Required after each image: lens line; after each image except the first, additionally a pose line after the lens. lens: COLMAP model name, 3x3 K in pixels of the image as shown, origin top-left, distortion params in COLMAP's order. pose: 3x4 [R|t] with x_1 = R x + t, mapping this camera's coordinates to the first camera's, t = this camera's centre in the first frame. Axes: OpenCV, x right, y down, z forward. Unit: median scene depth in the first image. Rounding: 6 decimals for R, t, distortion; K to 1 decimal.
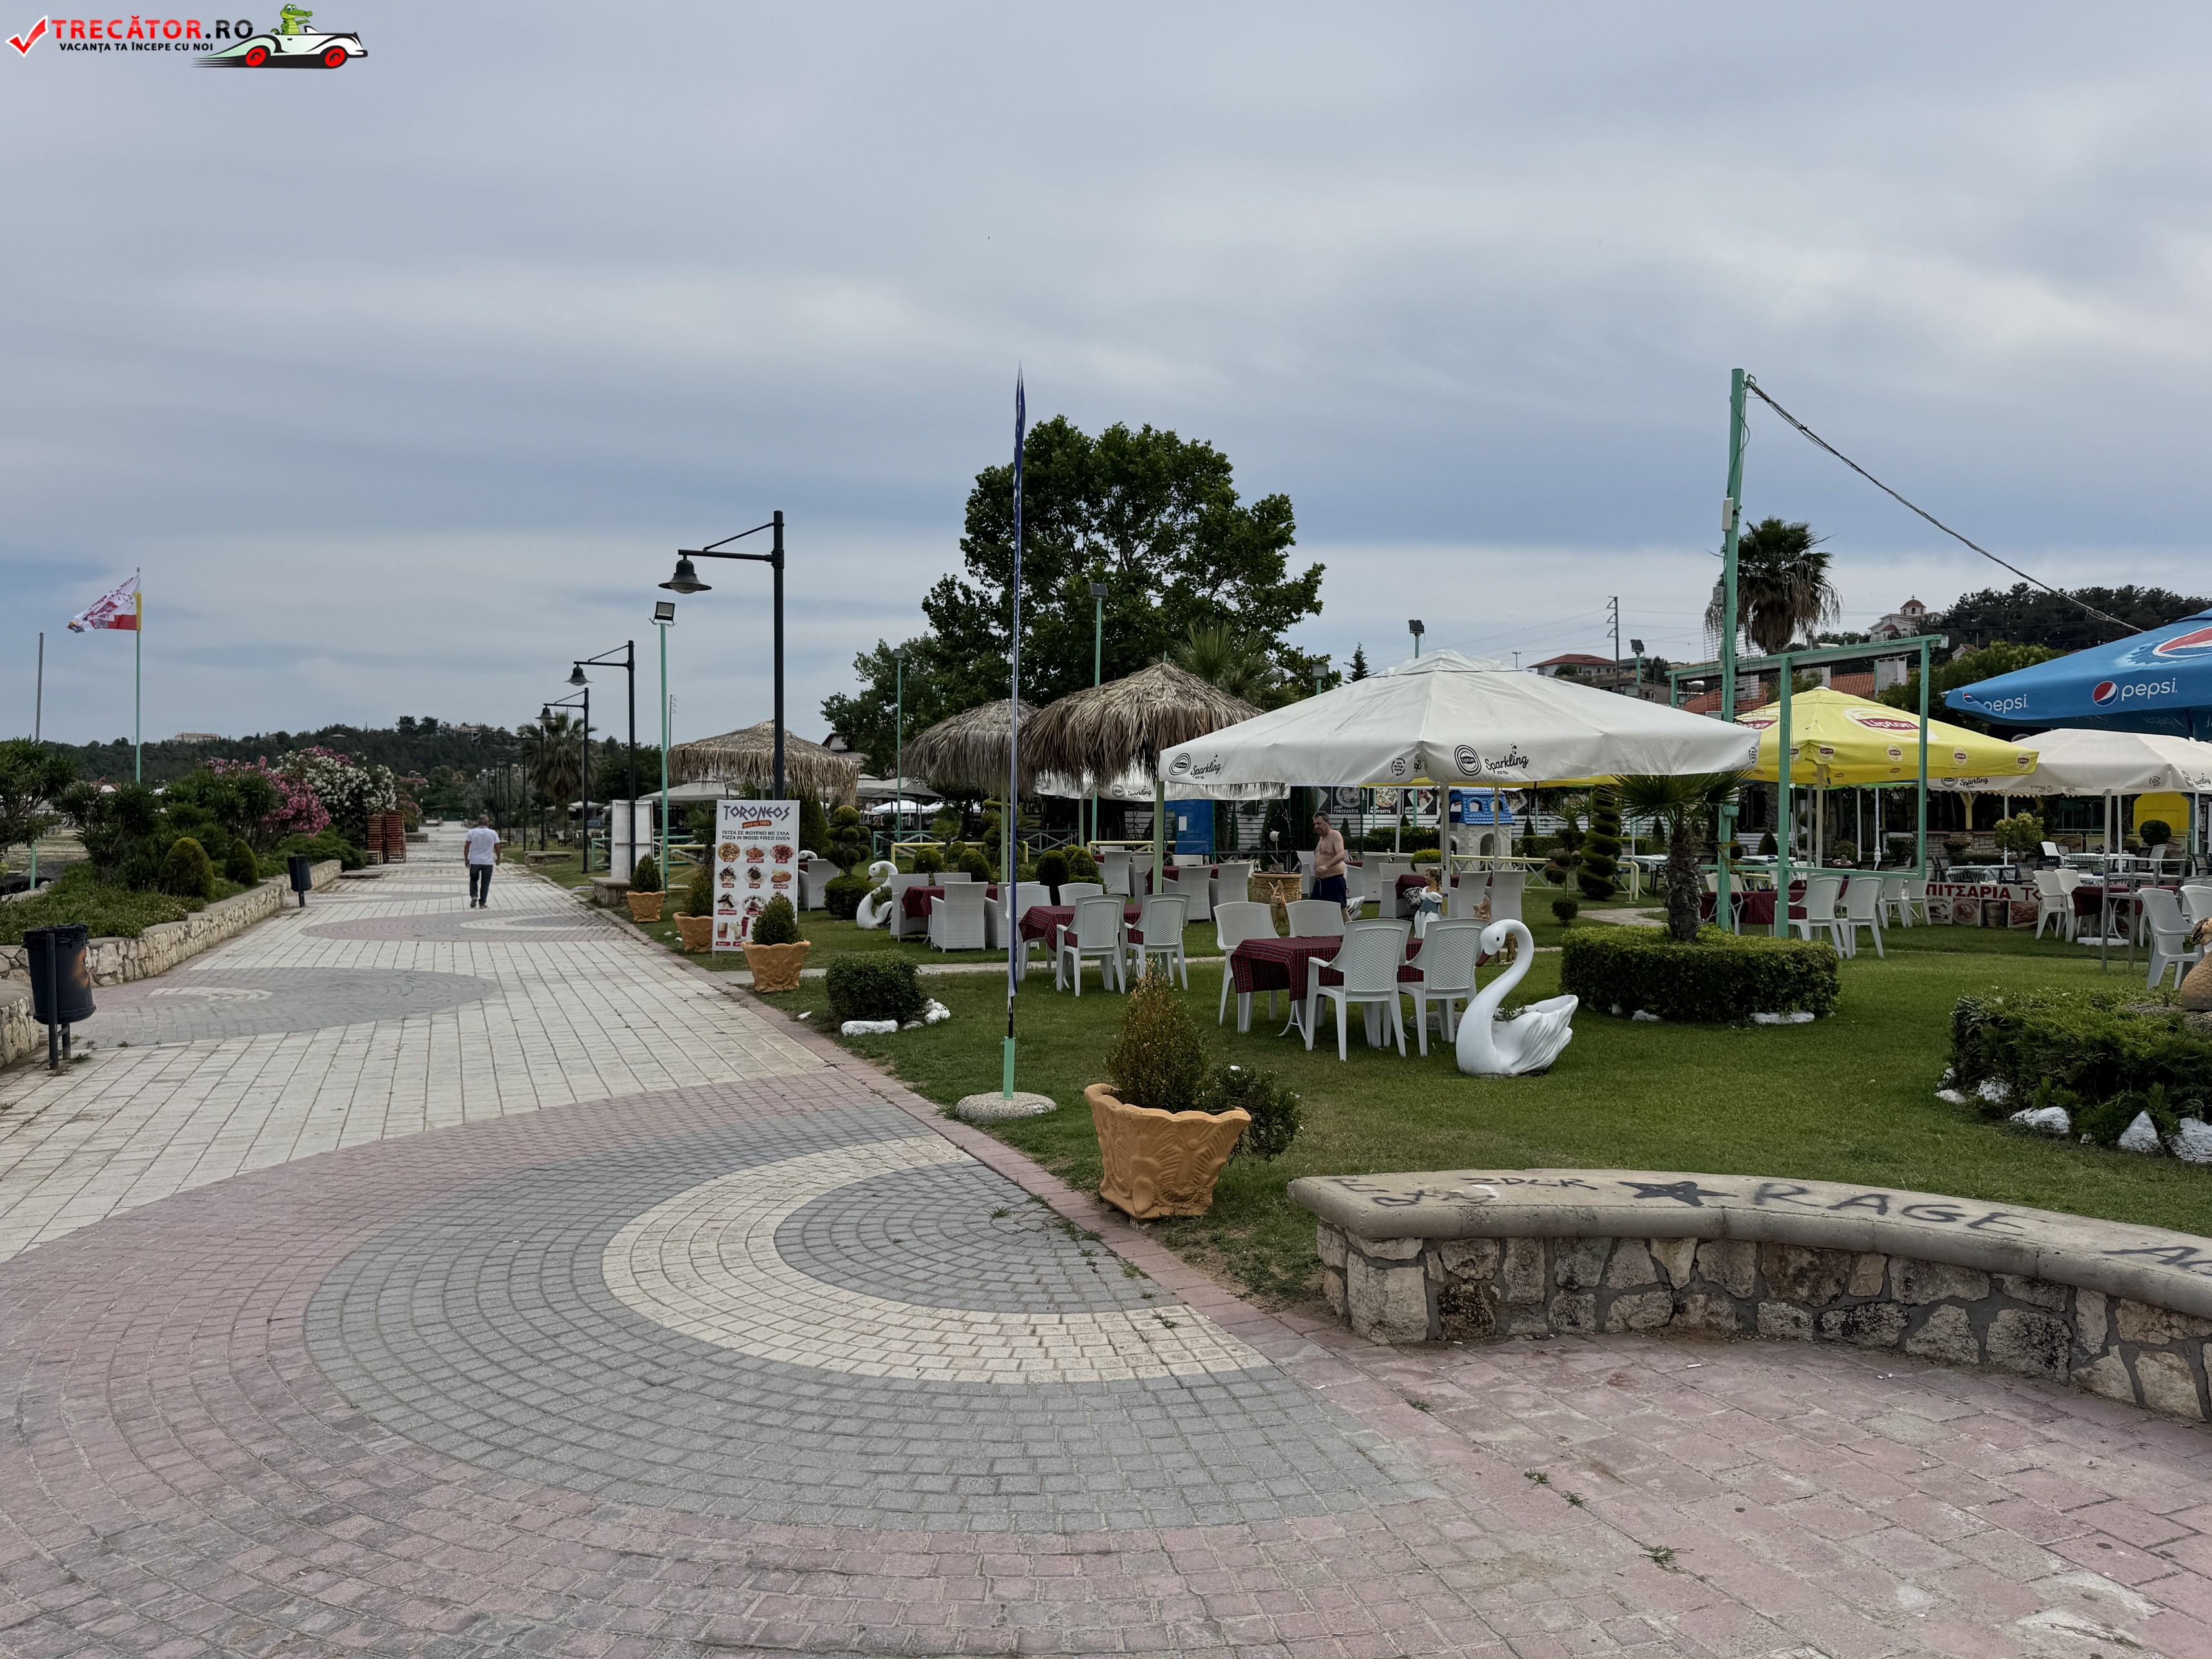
lens RADIAL K [[1524.6, 0, 1106.0], [0, 1524.6, 829.5], [0, 0, 1]] dist [0.166918, -0.289259]
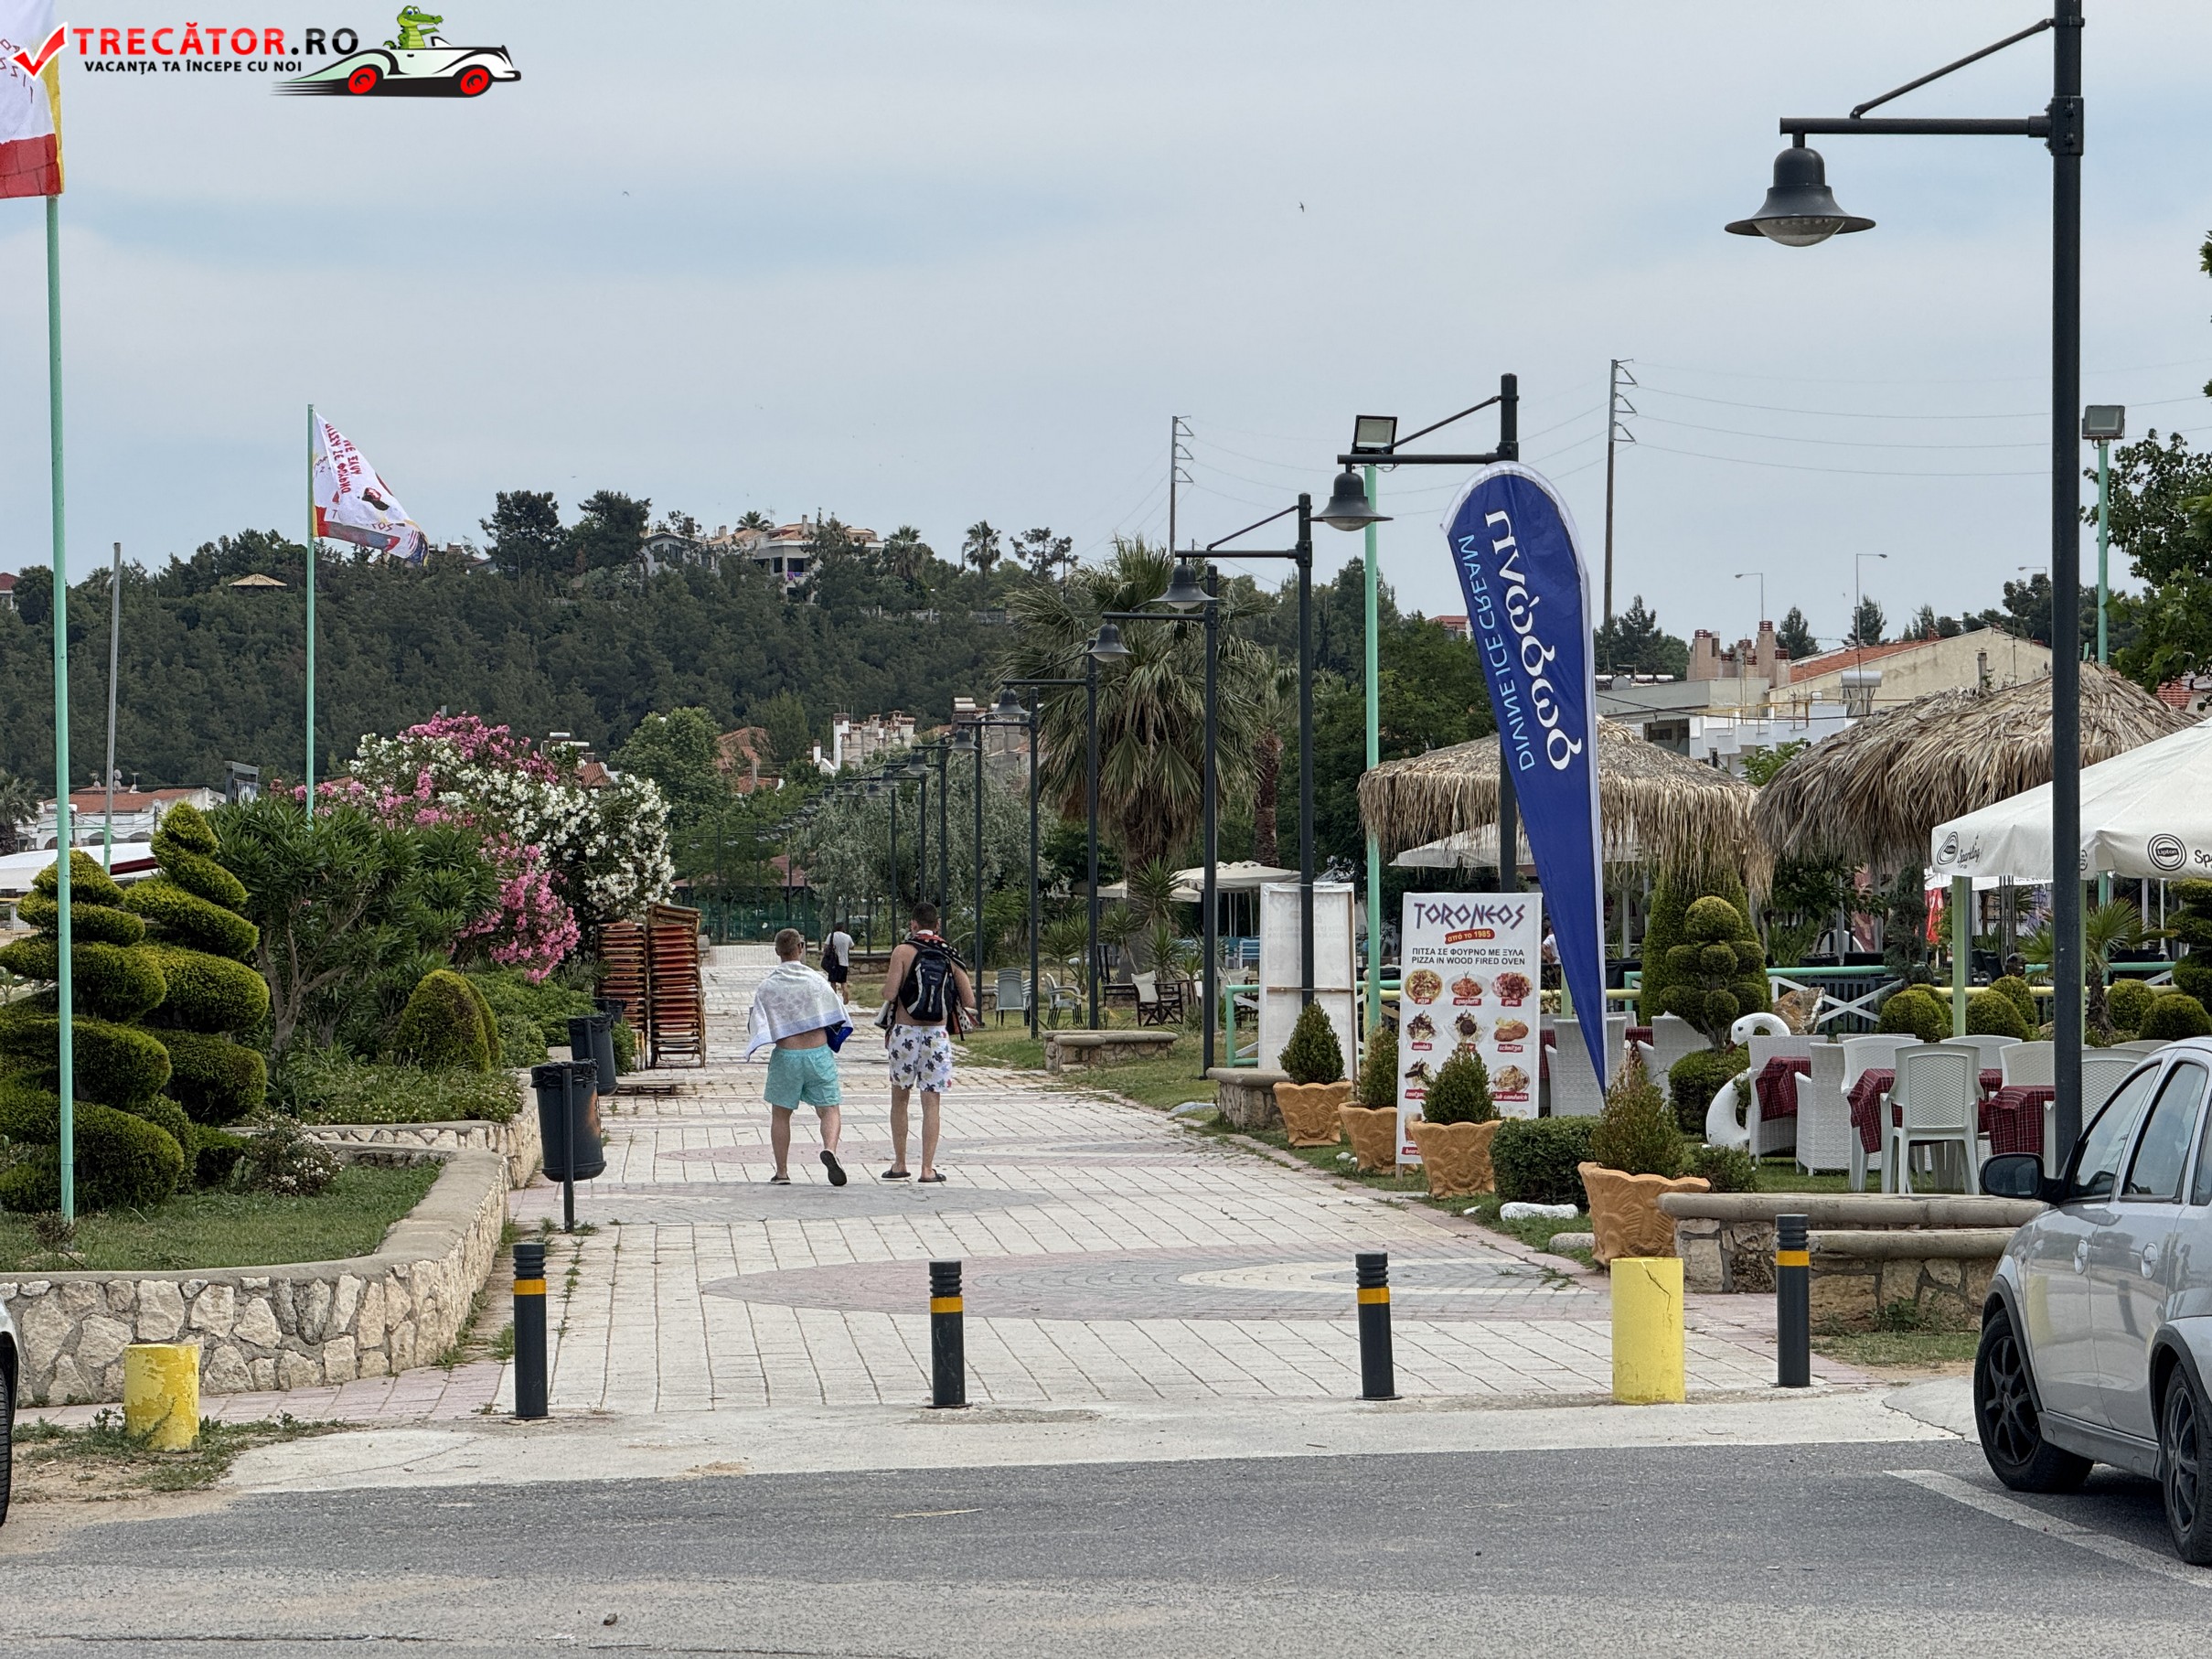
lens RADIAL K [[7698.6, 0, 1106.0], [0, 7698.6, 829.5], [0, 0, 1]] dist [1.075737, -0.702417]
pose [[0.941481, -0.009711, -0.336927, 0.586075], [0.003089, 0.999792, -0.020184, 0.013796], [0.337053, 0.017963, 0.941314, -1.661869]]
